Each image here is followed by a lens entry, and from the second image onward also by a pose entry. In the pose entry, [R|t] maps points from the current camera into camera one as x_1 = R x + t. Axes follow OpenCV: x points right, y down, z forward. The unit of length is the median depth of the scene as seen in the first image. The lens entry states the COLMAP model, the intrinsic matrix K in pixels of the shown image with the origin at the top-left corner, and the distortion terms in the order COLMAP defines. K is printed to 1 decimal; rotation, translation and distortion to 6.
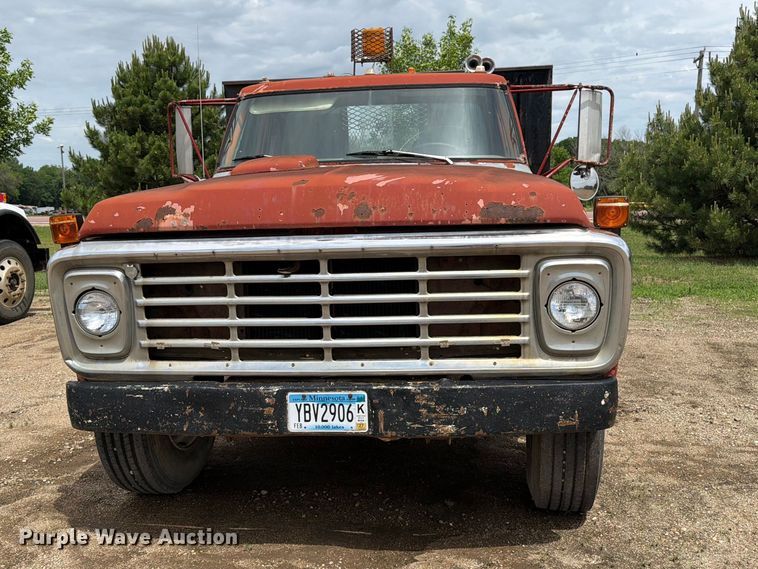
lens RADIAL K [[737.1, 0, 353.8], [0, 737.1, 275.5], [0, 0, 1]] dist [0.128863, -0.196073]
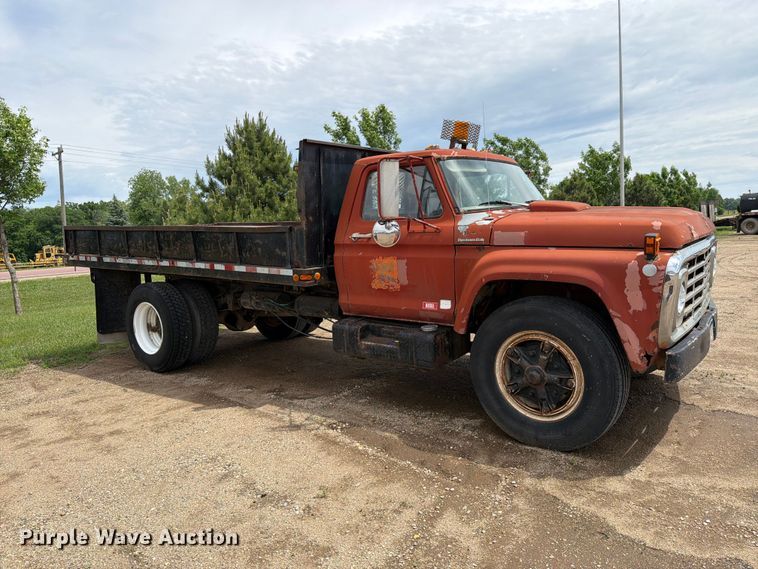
lens RADIAL K [[528.4, 0, 372.6], [0, 528.4, 282.9], [0, 0, 1]] dist [0.084373, -0.132142]
pose [[0.499750, -0.094852, 0.860960, -1.597955], [0.143246, 0.989349, 0.025849, -0.097284], [-0.854243, 0.110412, 0.508015, 1.008631]]
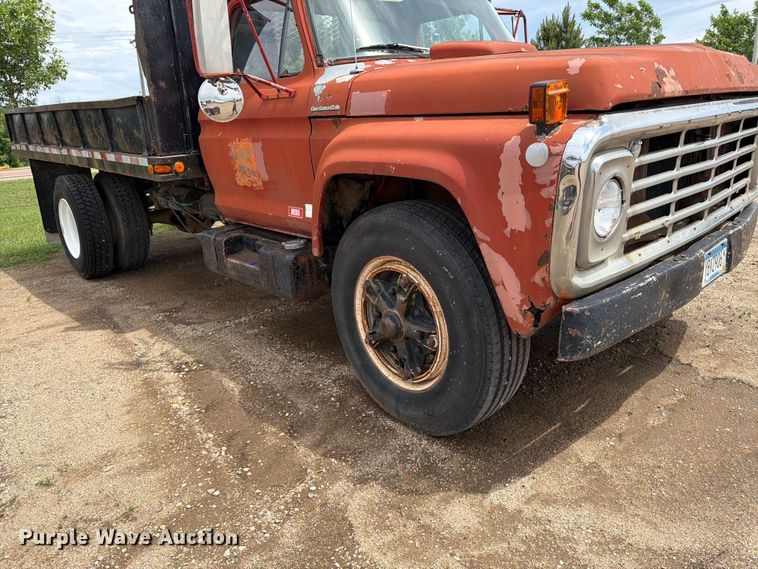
lens RADIAL K [[526.6, 0, 384.4], [0, 526.6, 288.3], [0, 0, 1]] dist [0.100022, -0.137534]
pose [[0.628373, -0.247144, 0.737609, -0.958362], [0.140258, 0.968646, 0.205069, -0.018193], [-0.765163, -0.025404, 0.643335, 0.838890]]
